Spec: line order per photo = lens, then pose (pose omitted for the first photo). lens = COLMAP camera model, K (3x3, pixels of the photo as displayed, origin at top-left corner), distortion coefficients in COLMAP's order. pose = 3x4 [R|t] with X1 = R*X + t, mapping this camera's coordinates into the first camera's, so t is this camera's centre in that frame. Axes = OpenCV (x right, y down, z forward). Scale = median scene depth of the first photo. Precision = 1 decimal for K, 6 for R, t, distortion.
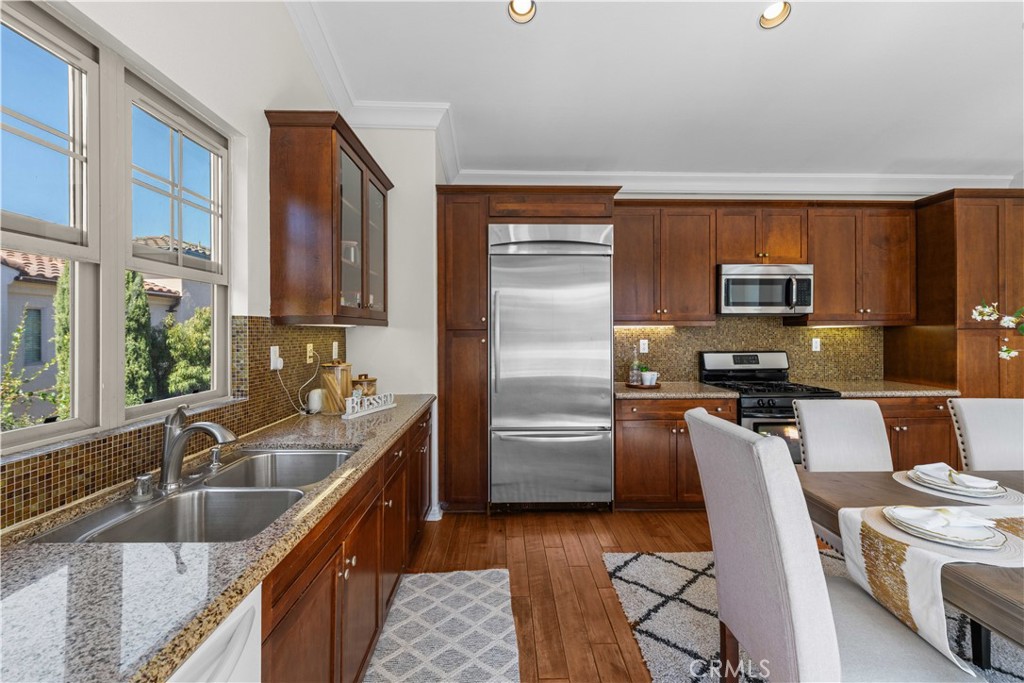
lens RADIAL K [[416.1, 0, 512.7], [0, 416.1, 332.5], [0, 0, 1]] dist [0.000564, -0.000005]
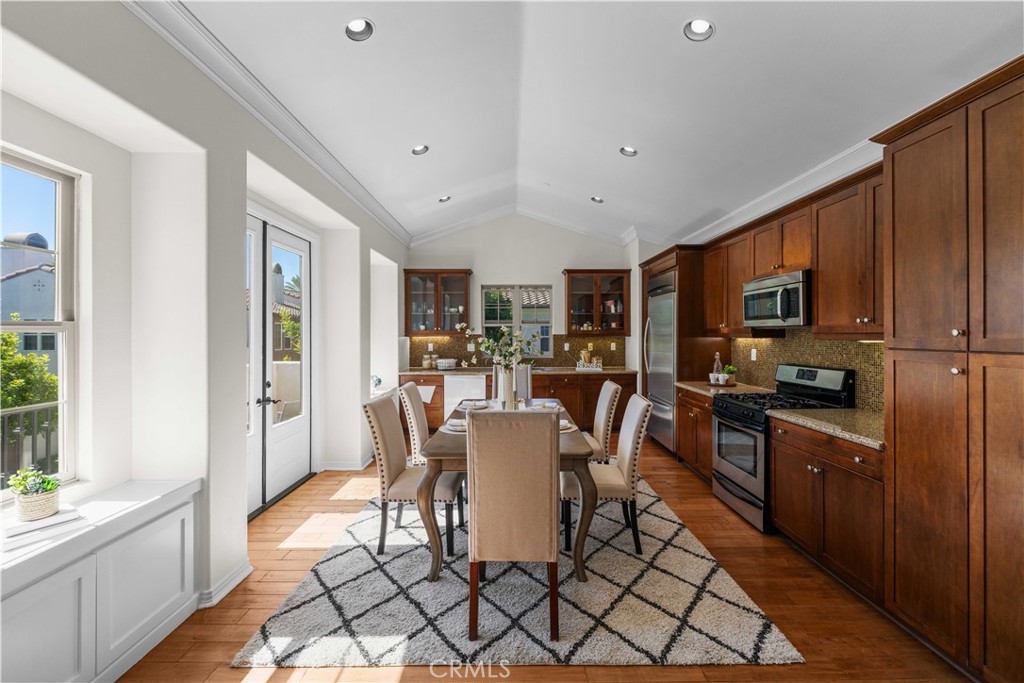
lens RADIAL K [[416.1, 0, 511.4], [0, 416.1, 334.9], [0, 0, 1]] dist [0.000564, -0.000005]
pose [[-0.031673, 0.006199, -0.999479, 1.626505], [0.001685, 0.999980, 0.006149, -0.032367], [0.999497, -0.001489, -0.031683, 0.409814]]
